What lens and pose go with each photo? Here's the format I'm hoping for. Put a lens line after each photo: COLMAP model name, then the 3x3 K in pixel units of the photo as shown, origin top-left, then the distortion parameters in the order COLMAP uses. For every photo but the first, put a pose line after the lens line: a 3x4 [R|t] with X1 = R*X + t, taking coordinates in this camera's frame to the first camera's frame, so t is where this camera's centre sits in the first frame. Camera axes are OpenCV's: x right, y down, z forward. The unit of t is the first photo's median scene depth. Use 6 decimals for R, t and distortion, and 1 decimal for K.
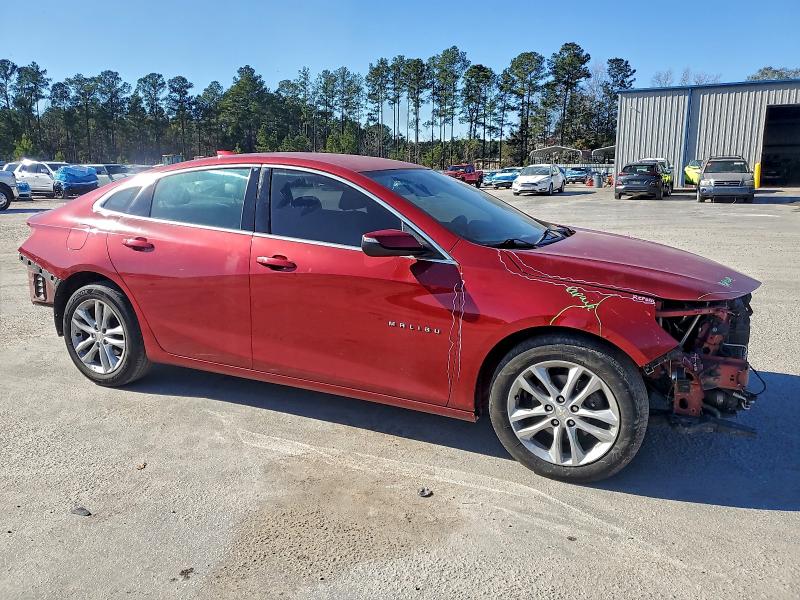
lens RADIAL K [[652.2, 0, 392.8], [0, 652.2, 298.3], [0, 0, 1]] dist [0.007402, 0.026021]
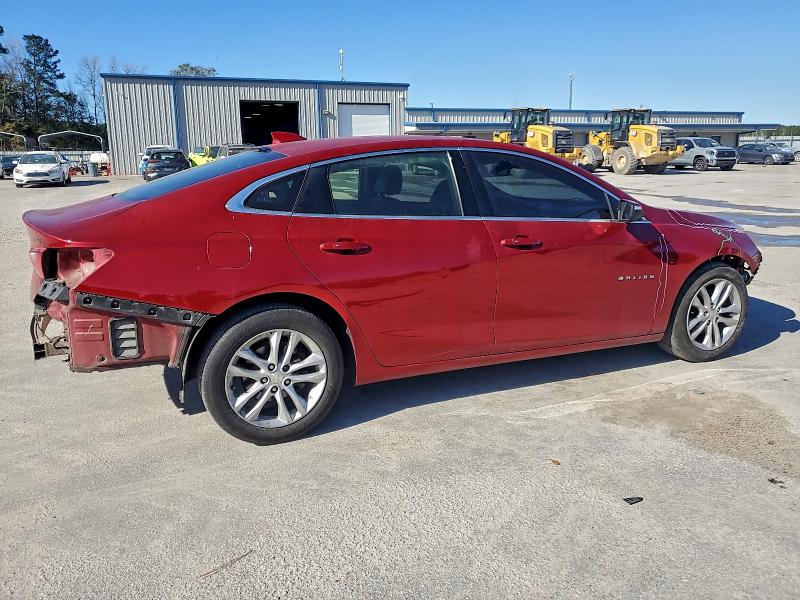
lens RADIAL K [[652.2, 0, 391.5], [0, 652.2, 299.7], [0, 0, 1]] dist [0.007402, 0.026021]
pose [[0.631756, -0.175108, 0.755130, -0.195072], [0.160133, 0.982620, 0.093890, -0.016898], [-0.758447, 0.061606, 0.648817, 0.086857]]
